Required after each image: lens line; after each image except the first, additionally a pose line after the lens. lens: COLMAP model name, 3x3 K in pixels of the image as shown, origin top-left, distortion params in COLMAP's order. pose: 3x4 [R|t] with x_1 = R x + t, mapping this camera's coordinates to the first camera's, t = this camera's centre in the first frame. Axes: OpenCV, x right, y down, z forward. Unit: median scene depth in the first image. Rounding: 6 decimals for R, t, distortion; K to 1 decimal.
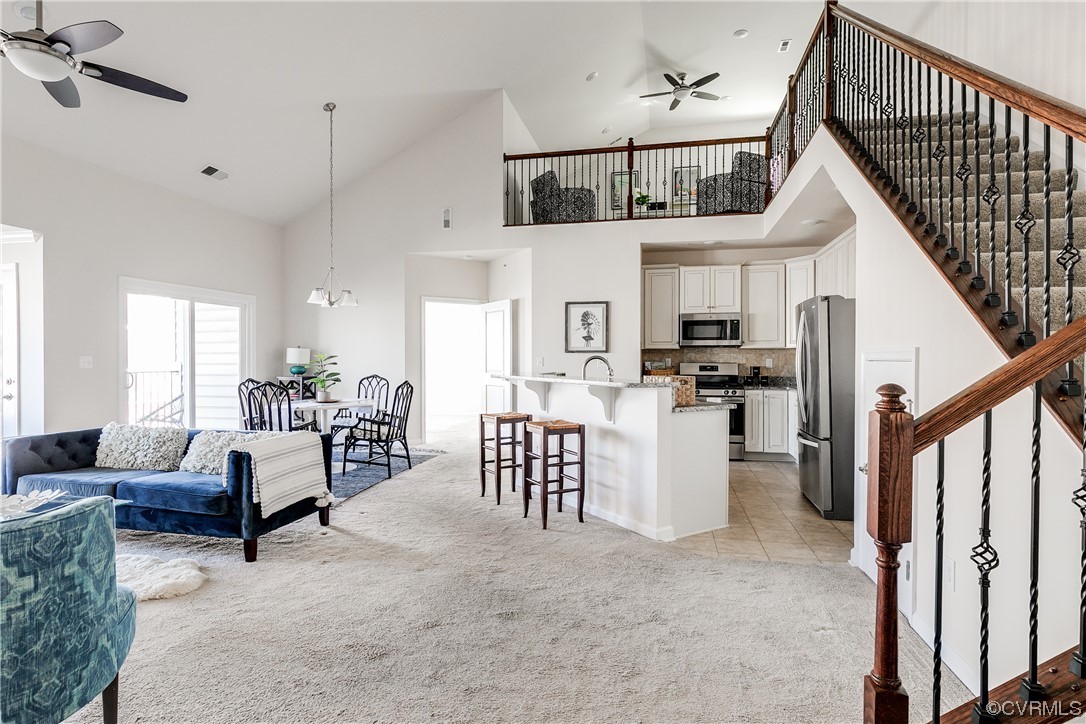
lens RADIAL K [[547.0, 0, 550.3], [0, 547.0, 362.6], [0, 0, 1]] dist [0.006396, -0.002094]
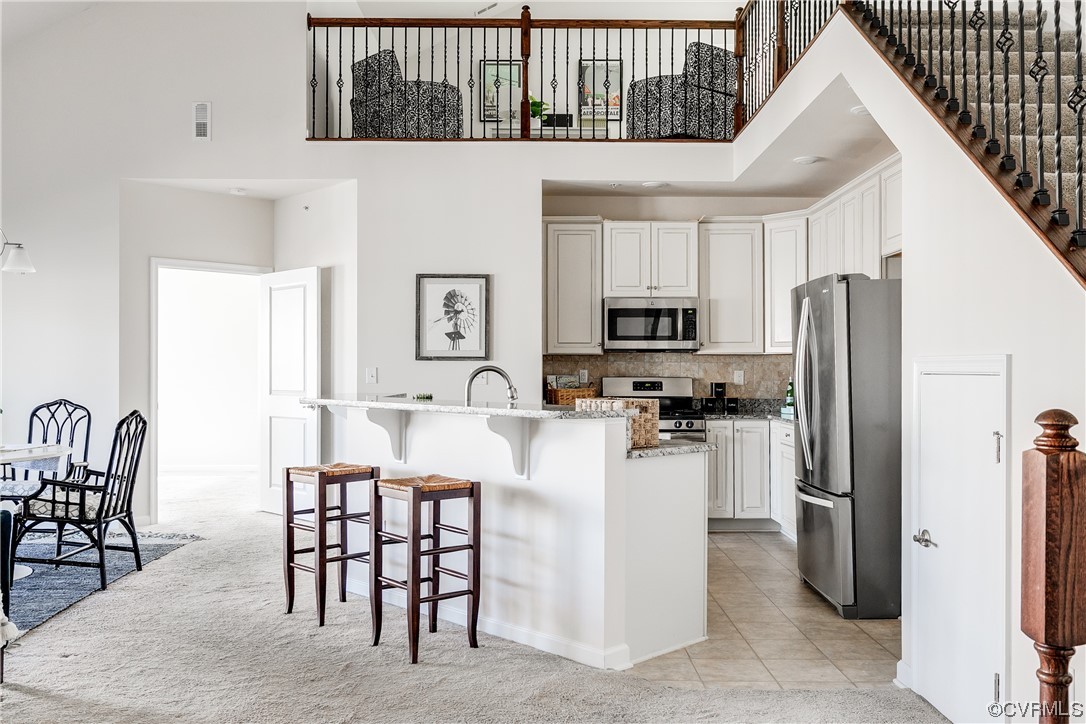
lens RADIAL K [[918.6, 0, 547.9], [0, 918.6, 364.6], [0, 0, 1]] dist [0.005698, 0.000466]
pose [[0.977228, 0.002120, 0.212183, -0.046278], [0.000680, 0.999914, -0.013122, -0.000344], [-0.212193, 0.012968, 0.977142, 0.005693]]
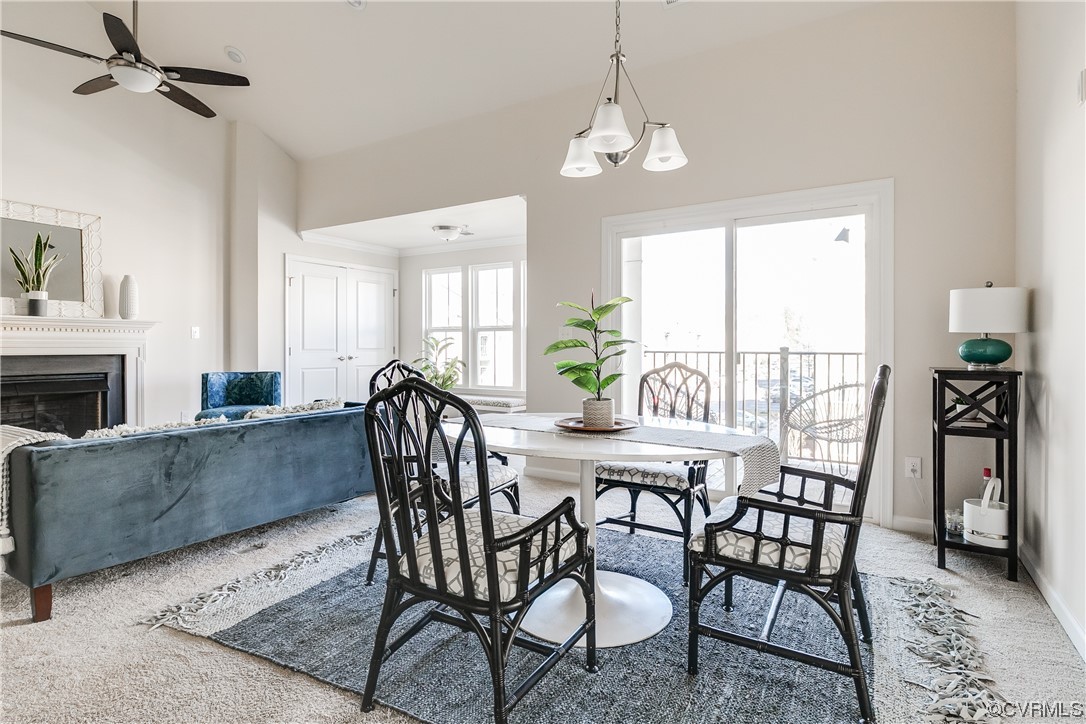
lens RADIAL K [[562.0, 0, 537.7], [0, 562.0, 352.5], [0, 0, 1]] dist [0.004756, -0.002271]
pose [[-0.331452, 0.003900, -0.943464, -0.031928], [-0.008151, 0.999942, 0.006997, 0.016215], [0.943437, 0.010010, -0.331401, 0.983640]]
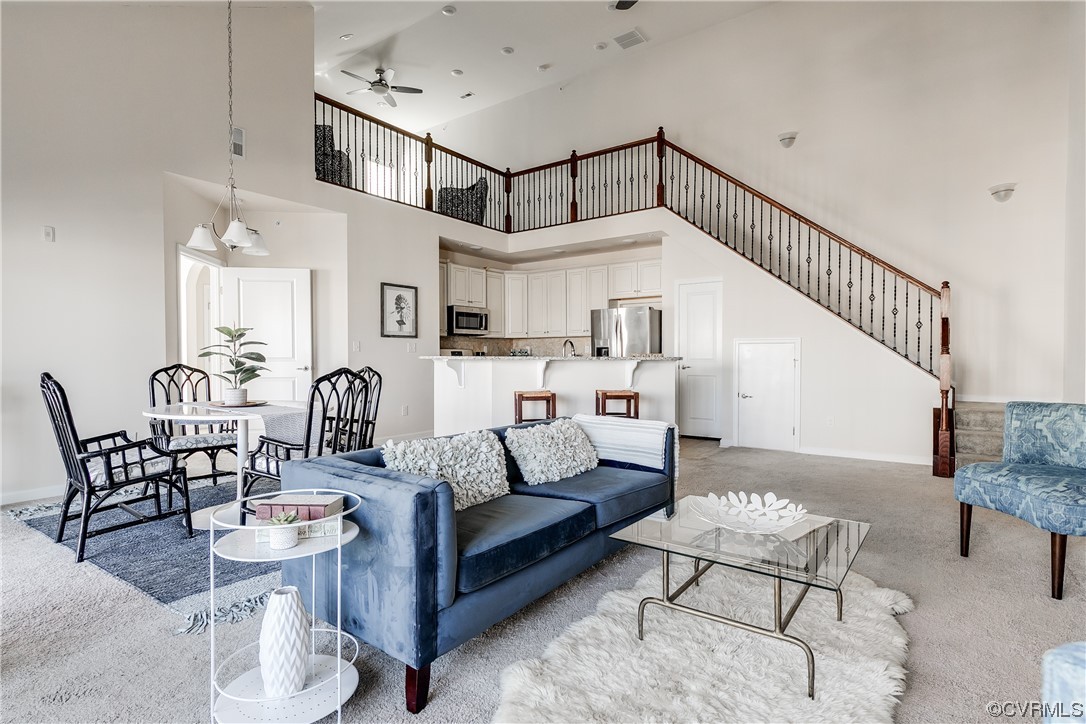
lens RADIAL K [[543.5, 0, 542.2], [0, 543.5, 363.1], [0, 0, 1]] dist [0.003292, -0.002425]
pose [[0.404543, -0.017058, 0.914360, -0.752946], [0.007082, 0.999854, 0.015520, 0.014929], [-0.914492, 0.000197, 0.404605, 0.398376]]
